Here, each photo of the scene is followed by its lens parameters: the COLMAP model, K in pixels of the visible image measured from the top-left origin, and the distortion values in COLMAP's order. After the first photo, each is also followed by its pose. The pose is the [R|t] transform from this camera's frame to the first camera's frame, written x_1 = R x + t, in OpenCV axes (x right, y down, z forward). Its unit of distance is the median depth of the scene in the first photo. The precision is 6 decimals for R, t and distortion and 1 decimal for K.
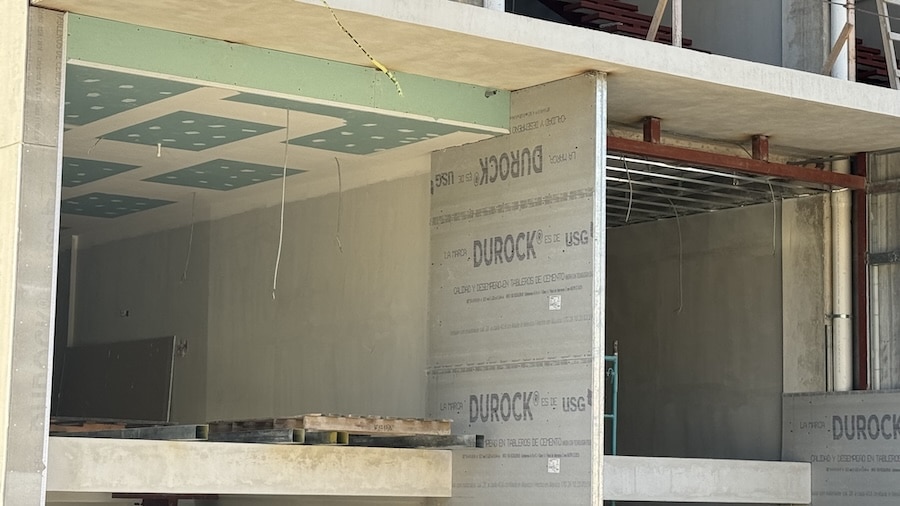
lens RADIAL K [[1899.3, 0, 450.0], [0, 1899.3, 253.0], [0, 0, 1]] dist [0.022218, 0.194241]
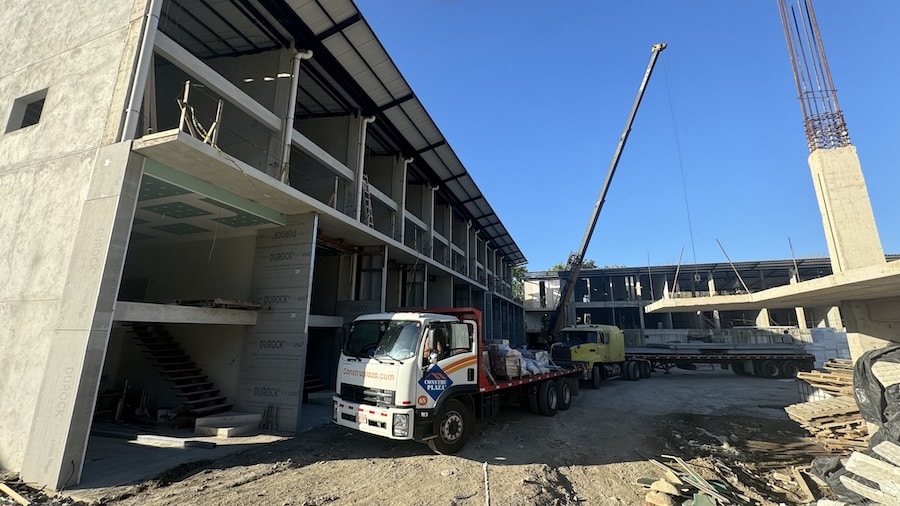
lens RADIAL K [[358.6, 0, 450.0], [0, 358.6, 253.0], [0, 0, 1]] dist [0.001512, 0.000036]
pose [[0.819328, 0.112849, 0.562109, -0.096038], [-0.064697, 0.992373, -0.104925, 0.043528], [-0.569663, 0.049601, 0.820380, 0.242548]]
